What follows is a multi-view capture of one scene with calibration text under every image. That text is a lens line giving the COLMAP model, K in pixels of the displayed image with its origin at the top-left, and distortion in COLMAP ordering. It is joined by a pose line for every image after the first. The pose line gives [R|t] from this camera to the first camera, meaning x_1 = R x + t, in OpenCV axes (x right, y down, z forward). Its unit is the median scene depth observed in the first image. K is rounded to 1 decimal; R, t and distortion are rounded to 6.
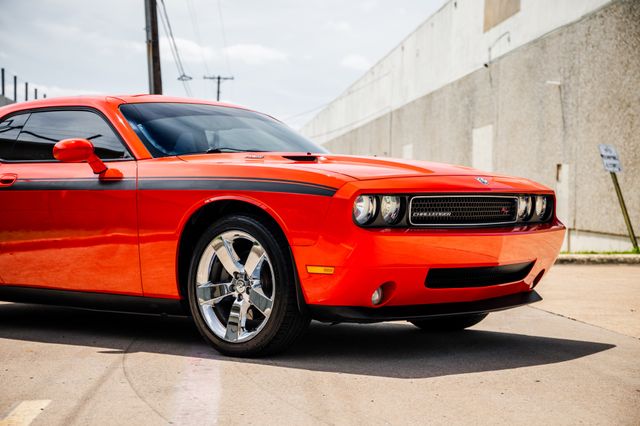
lens RADIAL K [[1087.1, 0, 319.4], [0, 1087.1, 221.7], [0, 0, 1]] dist [0.362838, 0.177106]
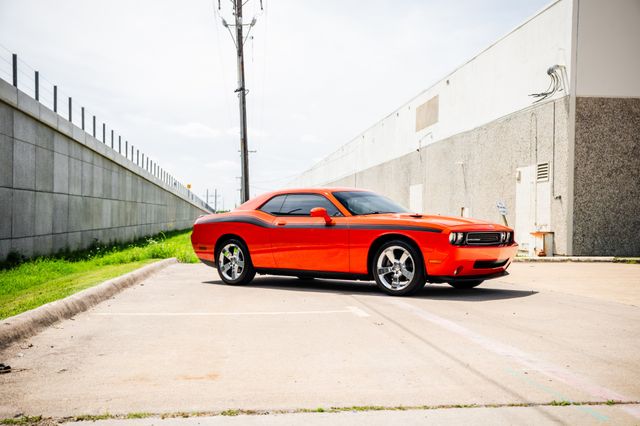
lens RADIAL K [[706.0, 0, 317.6], [0, 706.0, 221.2], [0, 0, 1]] dist [0.057570, 0.010085]
pose [[0.998805, 0.004568, 0.048664, -0.084325], [-0.003452, 0.999730, -0.022994, -0.002630], [-0.048756, 0.022798, 0.998550, -0.154745]]
